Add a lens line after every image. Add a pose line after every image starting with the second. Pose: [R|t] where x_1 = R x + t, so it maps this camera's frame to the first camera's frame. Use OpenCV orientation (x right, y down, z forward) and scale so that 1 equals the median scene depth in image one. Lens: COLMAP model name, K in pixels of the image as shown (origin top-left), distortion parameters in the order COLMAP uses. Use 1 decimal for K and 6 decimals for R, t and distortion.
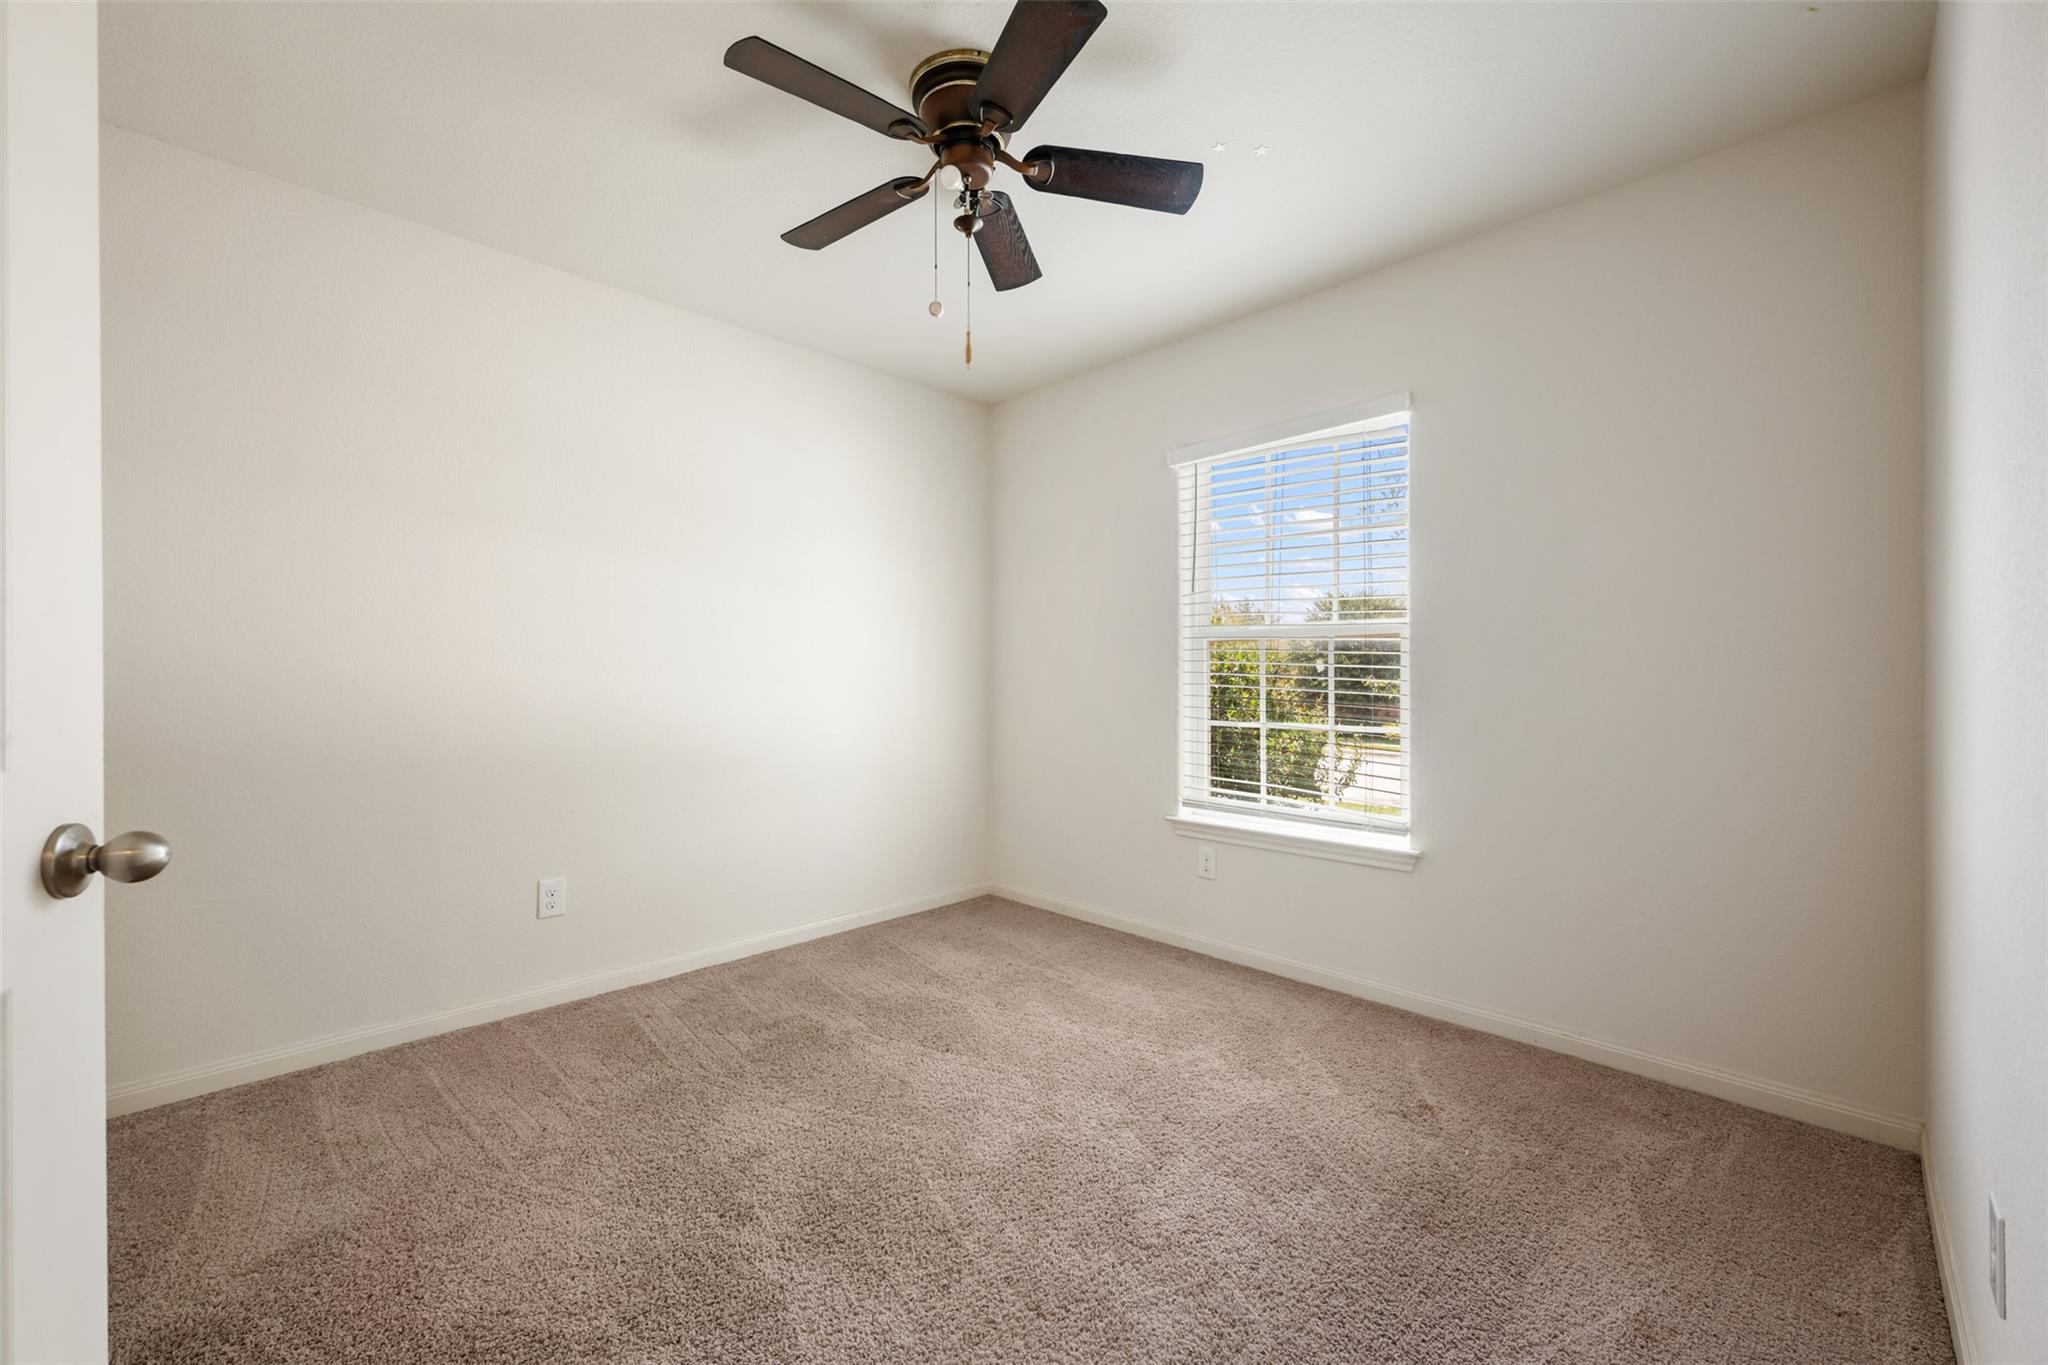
lens RADIAL K [[888.6, 0, 1024.0], [0, 888.6, 682.5], [0, 0, 1]] dist [-0.000422, 0.000074]
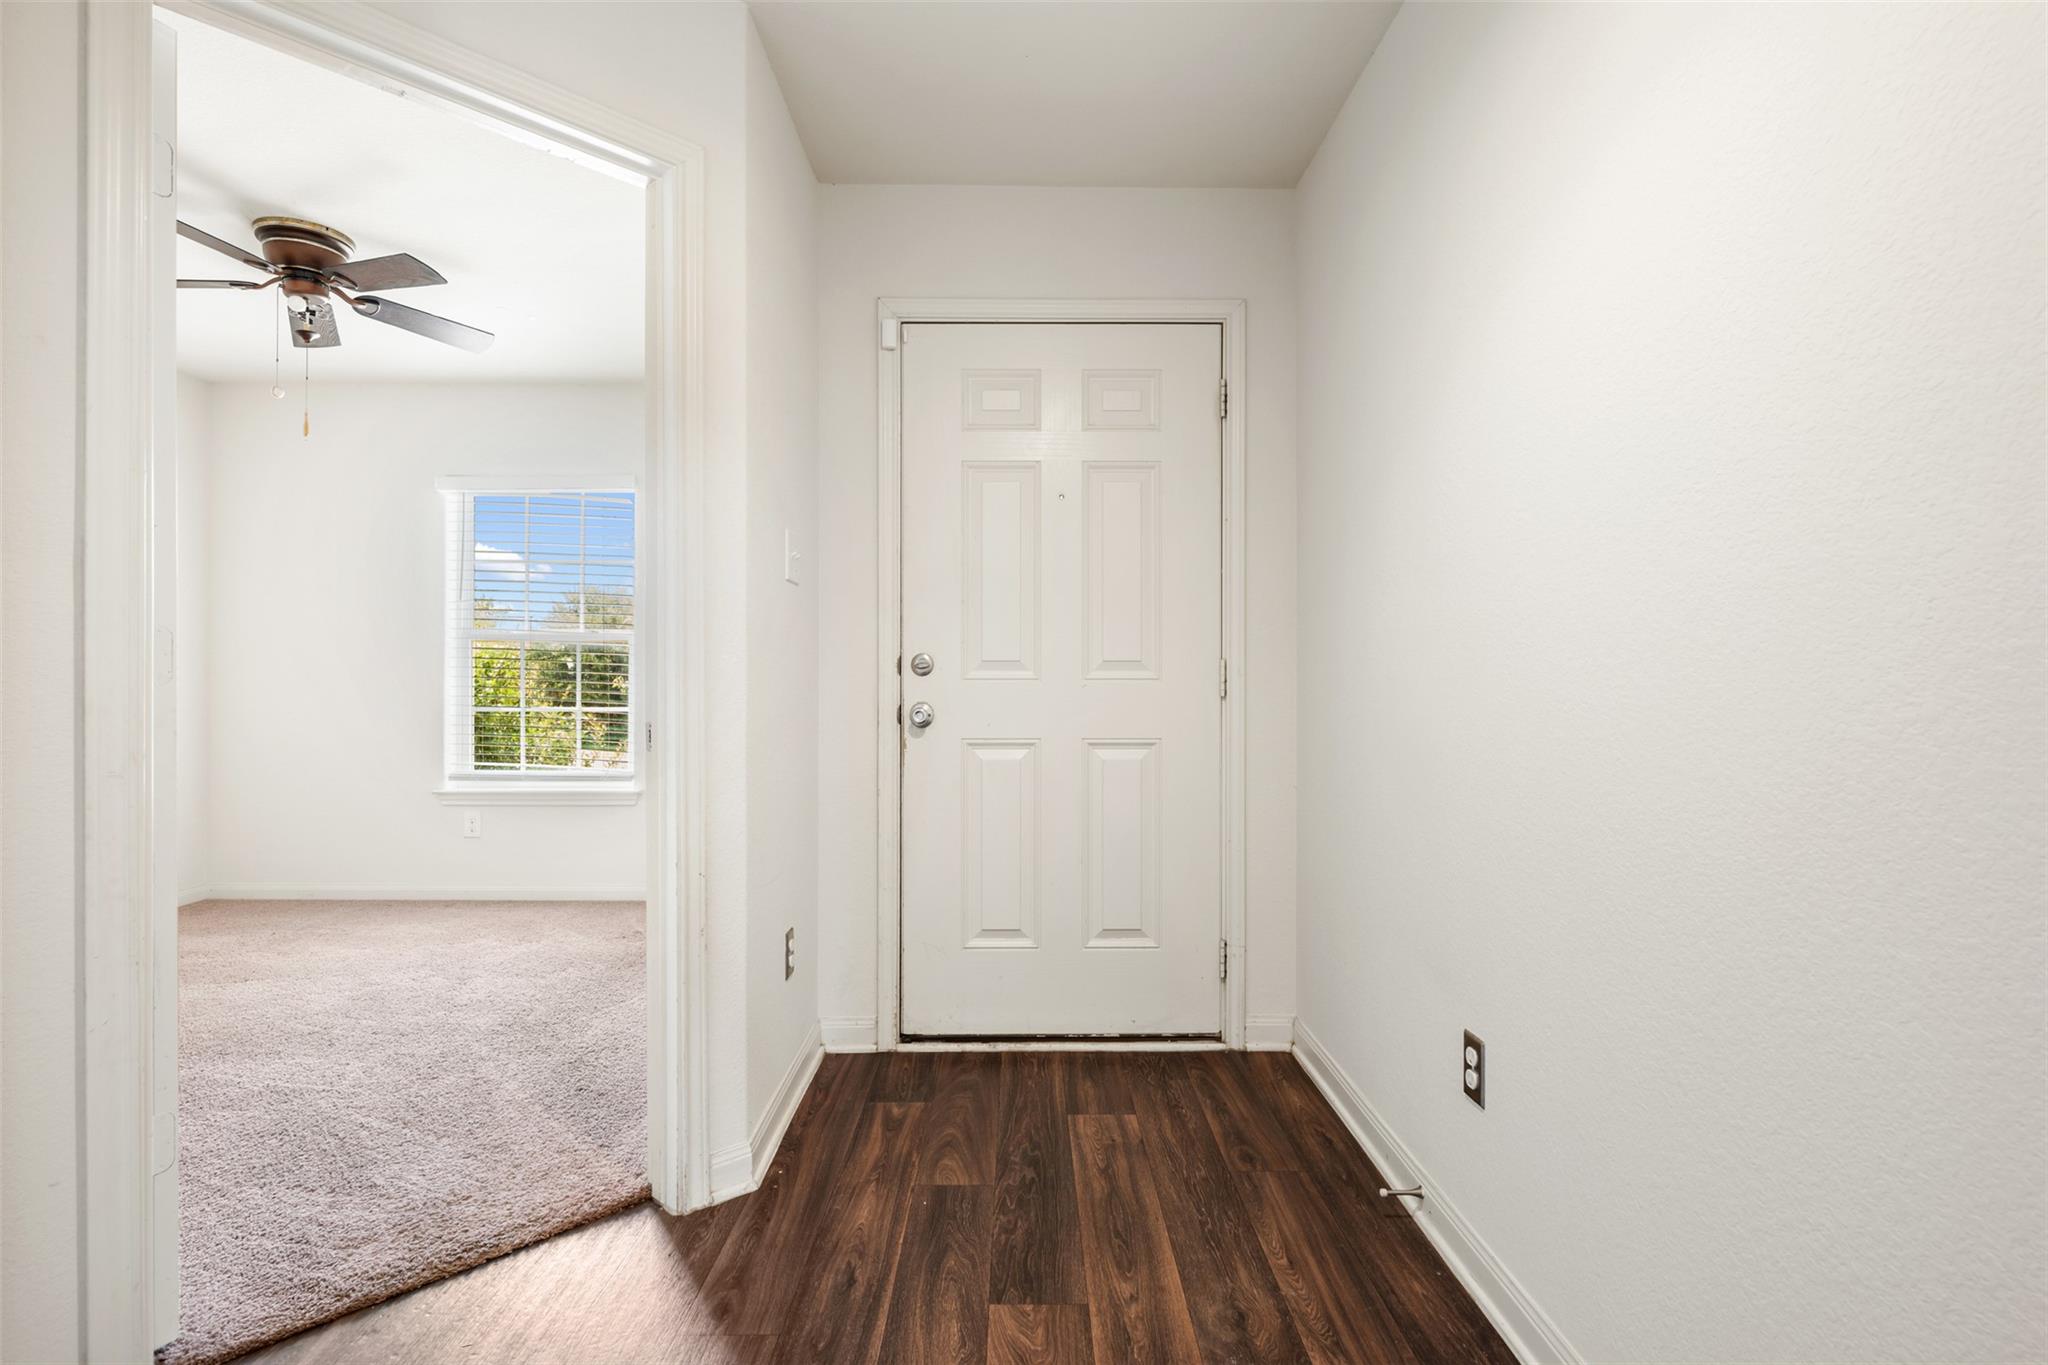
lens RADIAL K [[1019.4, 0, 1026.8], [0, 1019.4, 669.6], [0, 0, 1]] dist [-0.002861, -0.000534]
pose [[0.732408, 0.009350, 0.680802, -0.212811], [0.002034, 0.999871, -0.015920, 0.017086], [-0.680863, 0.013044, 0.732295, -0.606569]]
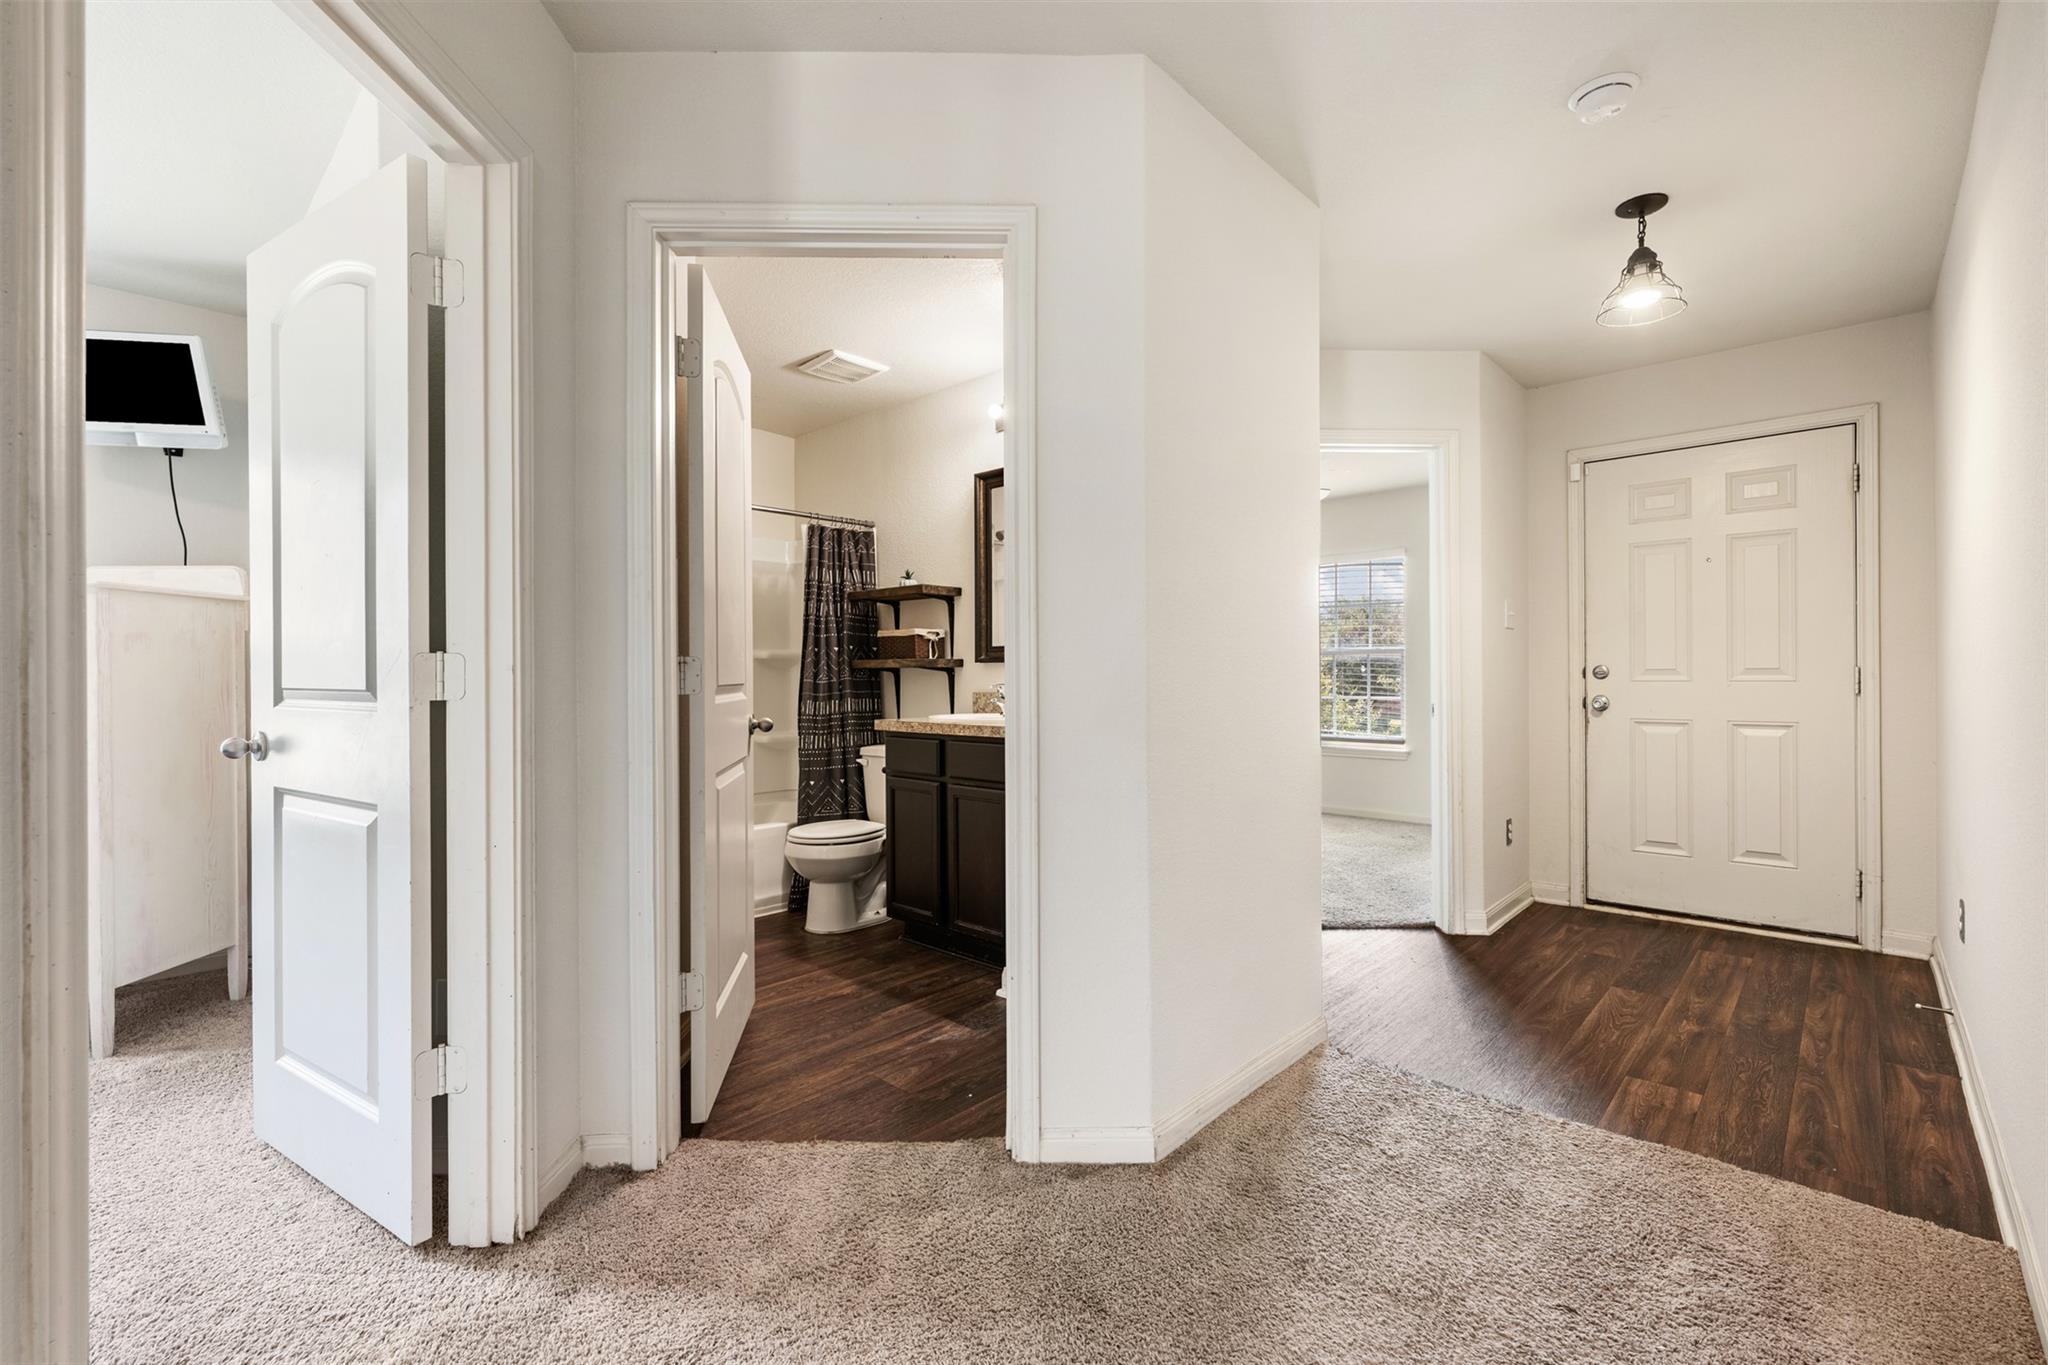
lens RADIAL K [[882.4, 0, 1024.0], [0, 882.4, 682.5], [0, 0, 1]] dist [-0.000345, 0.000113]
pose [[0.999994, -0.003062, -0.001458, -0.482534], [0.003061, 0.999995, -0.000102, 0.010784], [0.001459, 0.000098, 0.999999, -1.131938]]
